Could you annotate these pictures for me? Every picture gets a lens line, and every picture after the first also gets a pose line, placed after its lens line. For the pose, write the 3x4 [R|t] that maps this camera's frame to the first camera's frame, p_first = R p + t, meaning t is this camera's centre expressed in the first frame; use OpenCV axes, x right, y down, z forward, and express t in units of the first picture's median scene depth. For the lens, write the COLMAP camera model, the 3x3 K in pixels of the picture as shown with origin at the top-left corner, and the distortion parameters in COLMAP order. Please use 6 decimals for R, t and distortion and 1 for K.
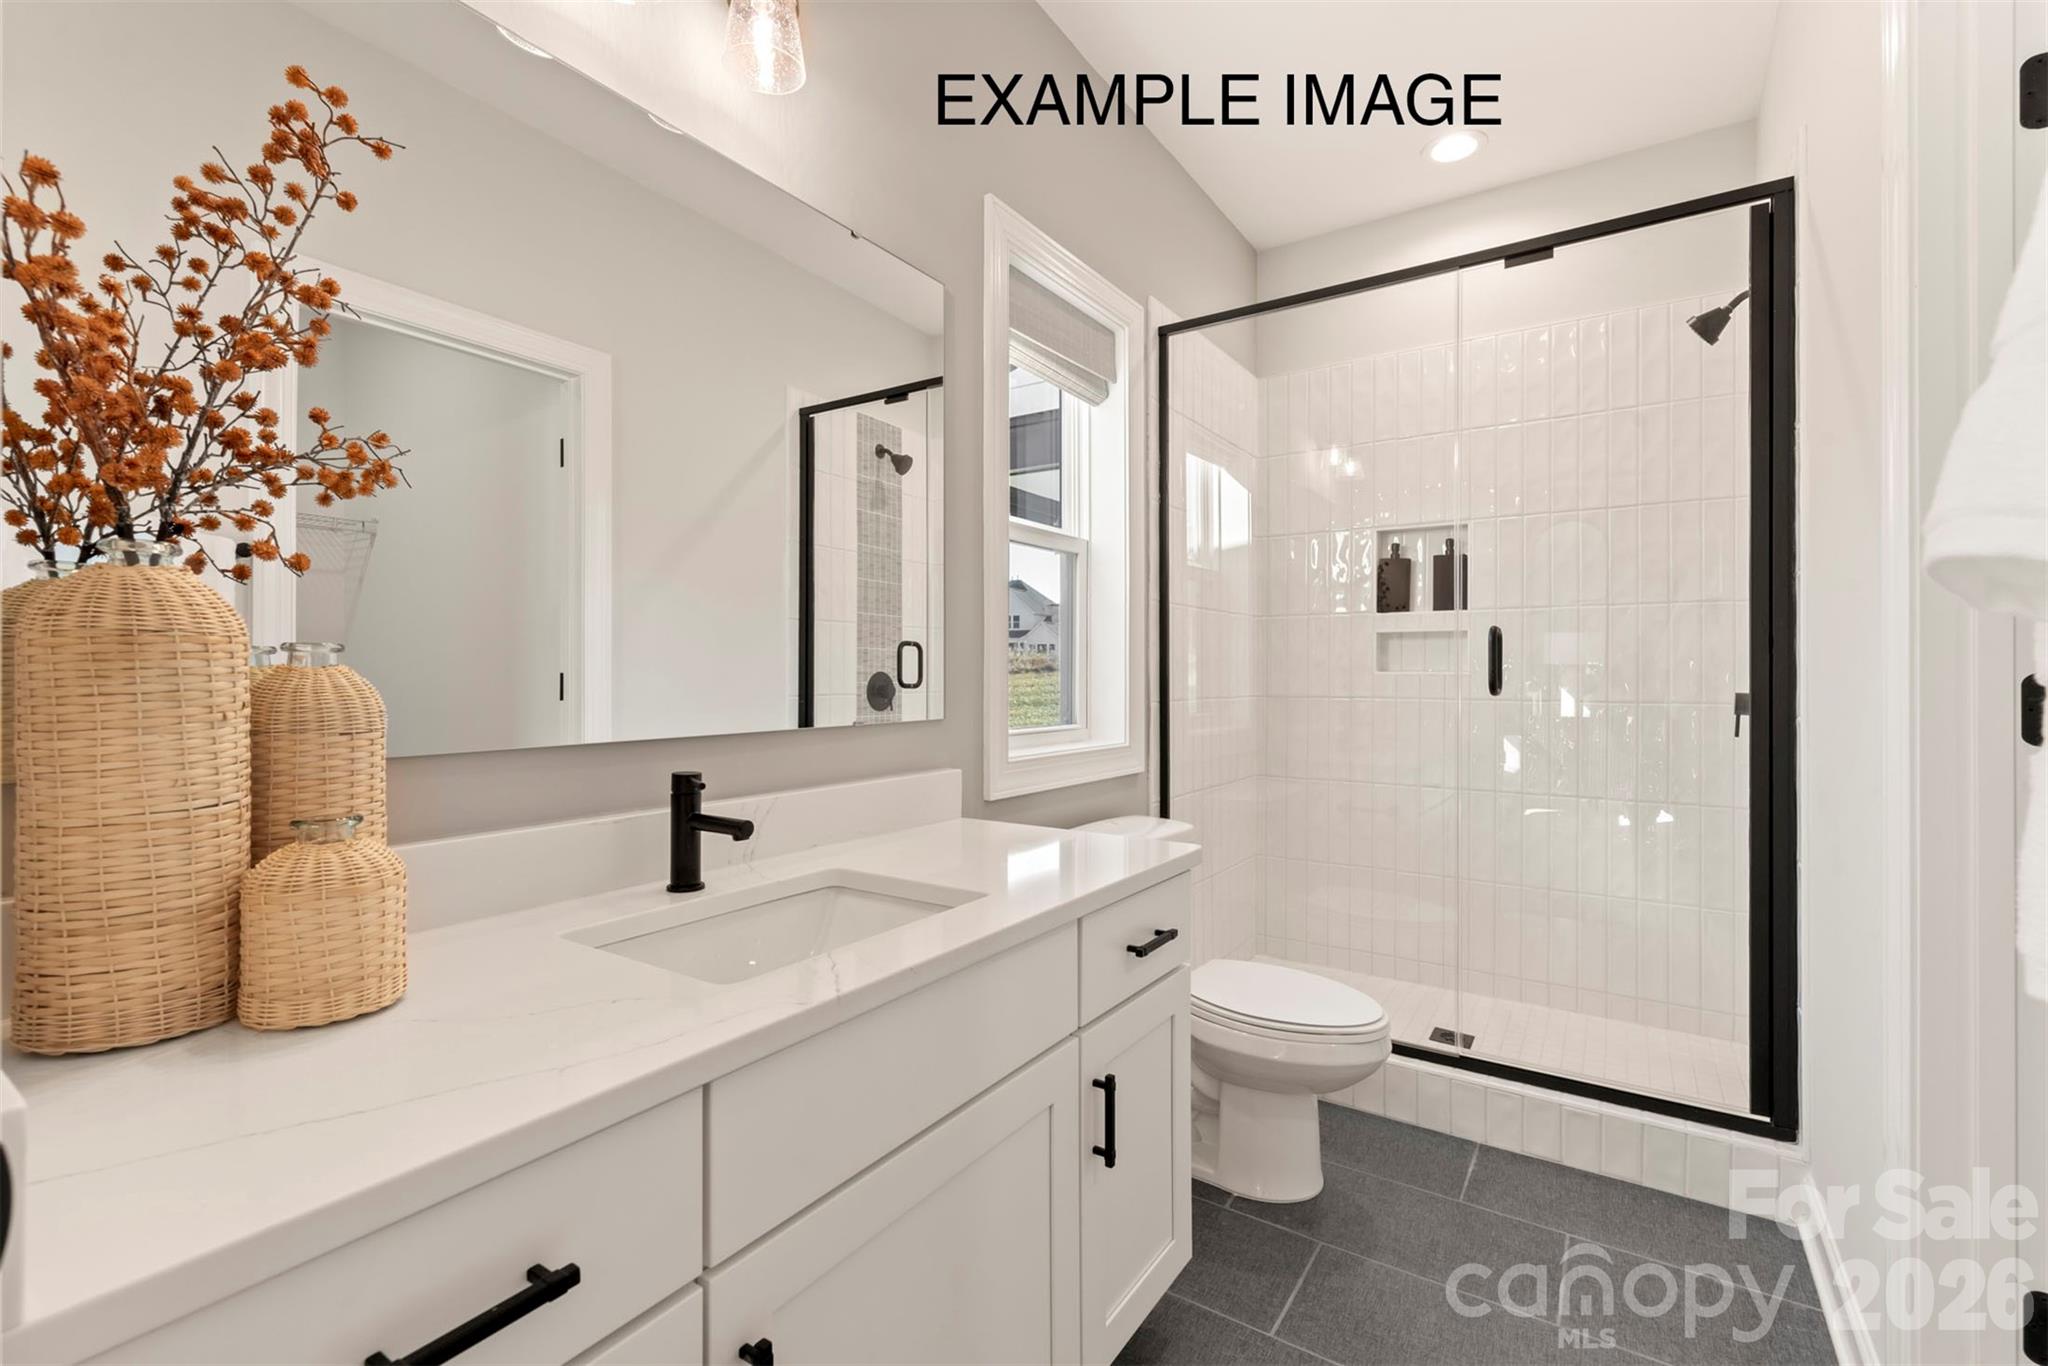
lens RADIAL K [[884.0, 0, 1020.4], [0, 884.0, 677.0], [0, 0, 1]] dist [0.010718, -0.002843]
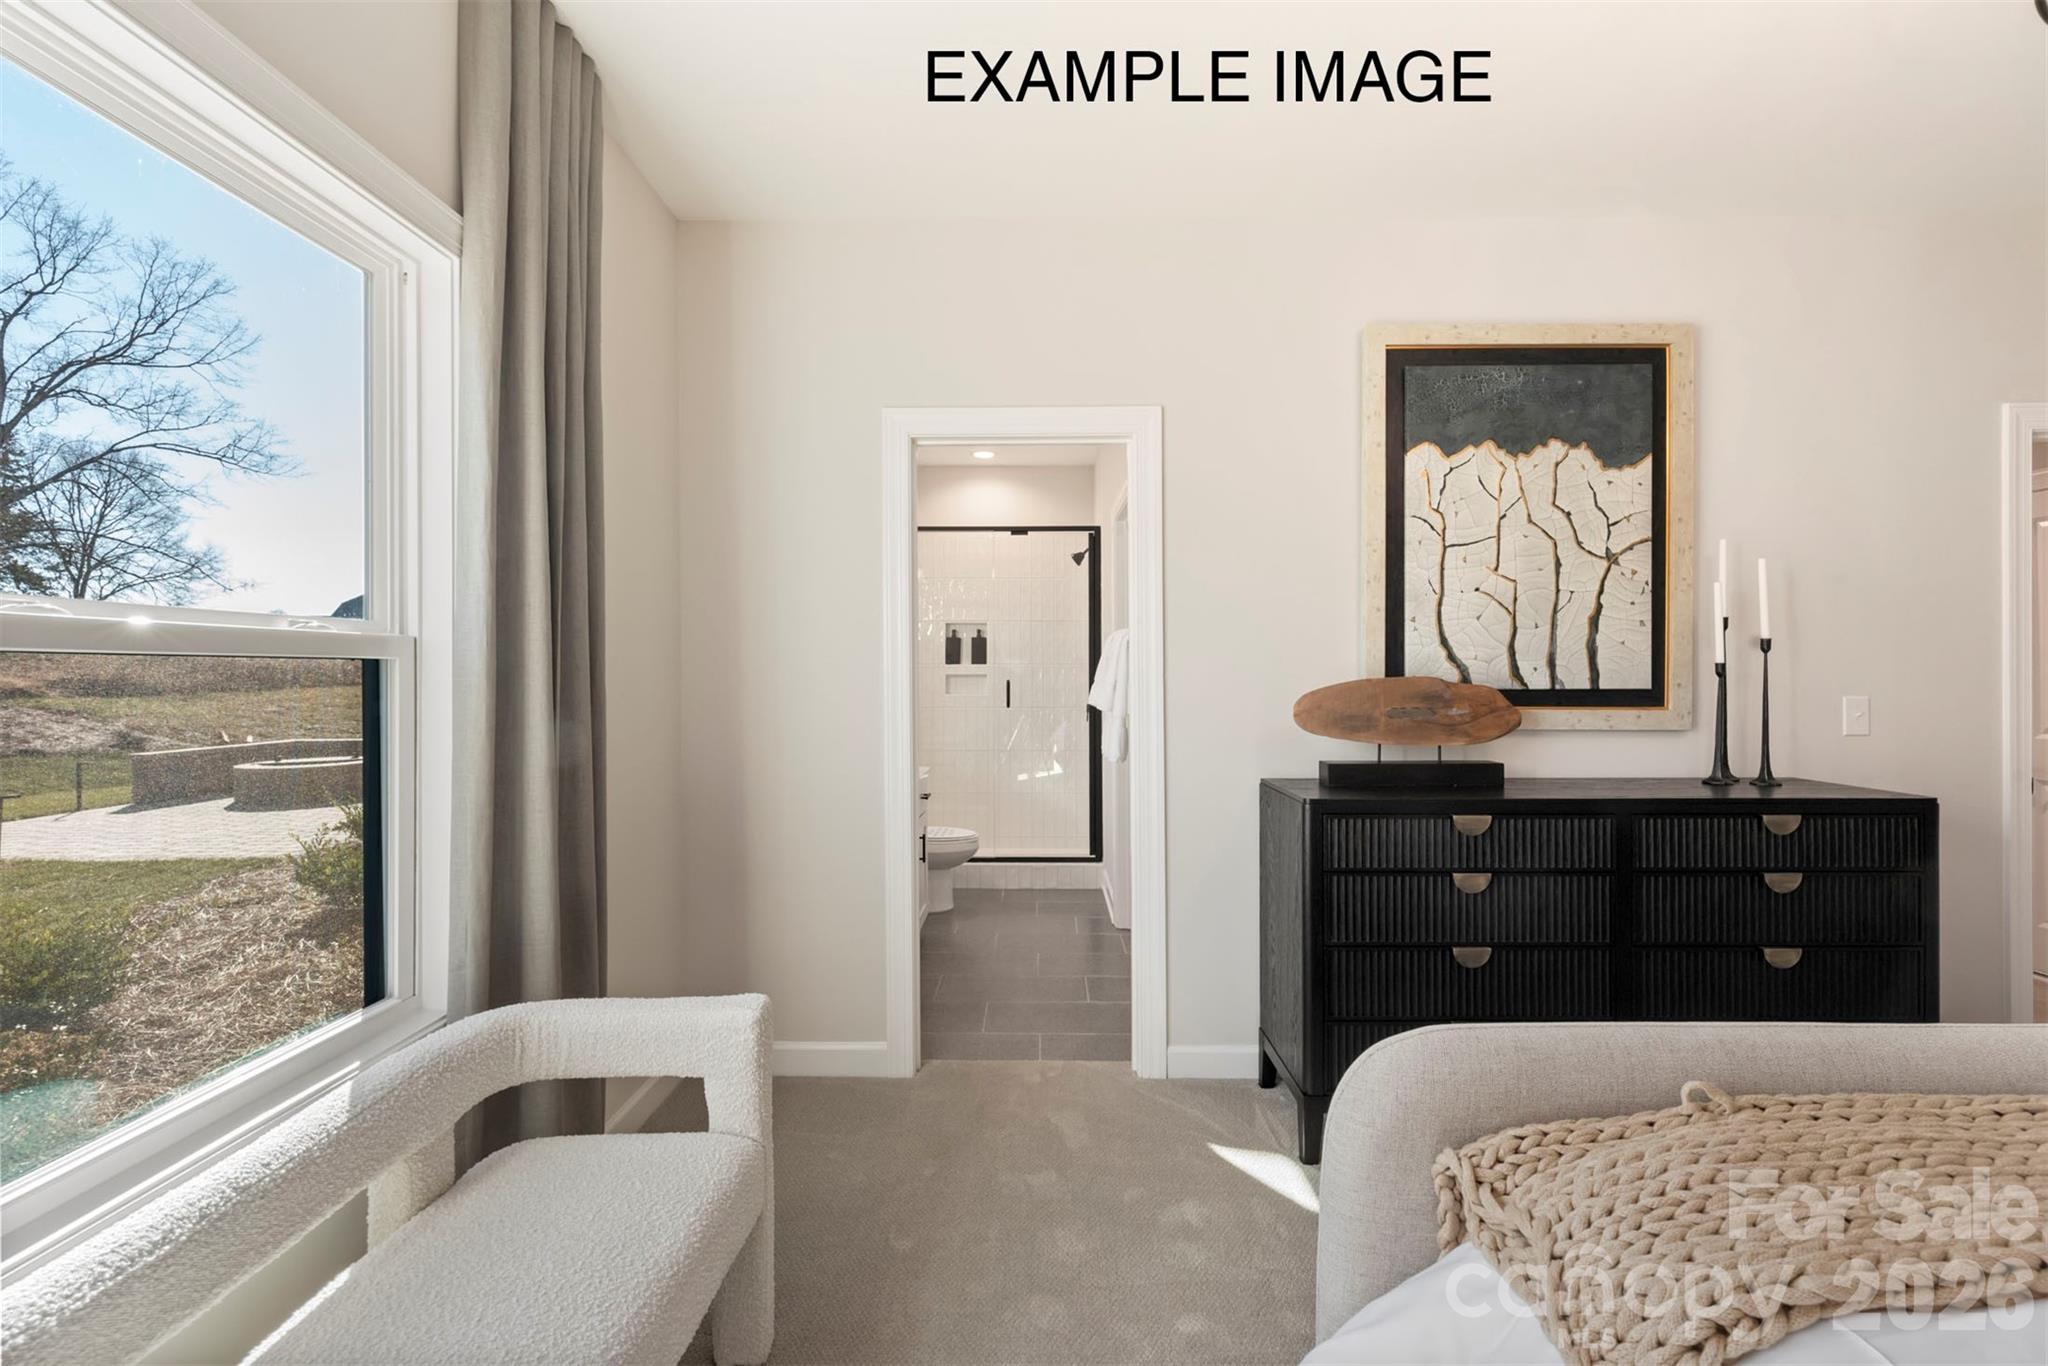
lens RADIAL K [[884.0, 0, 1025.8], [0, 884.0, 686.7], [0, 0, 1]] dist [0.010718, -0.002843]
pose [[0.826120, -0.000076, 0.563493, -0.604476], [0.002803, 0.999988, -0.003973, -0.015501], [-0.563487, 0.004862, 0.826111, -0.785132]]
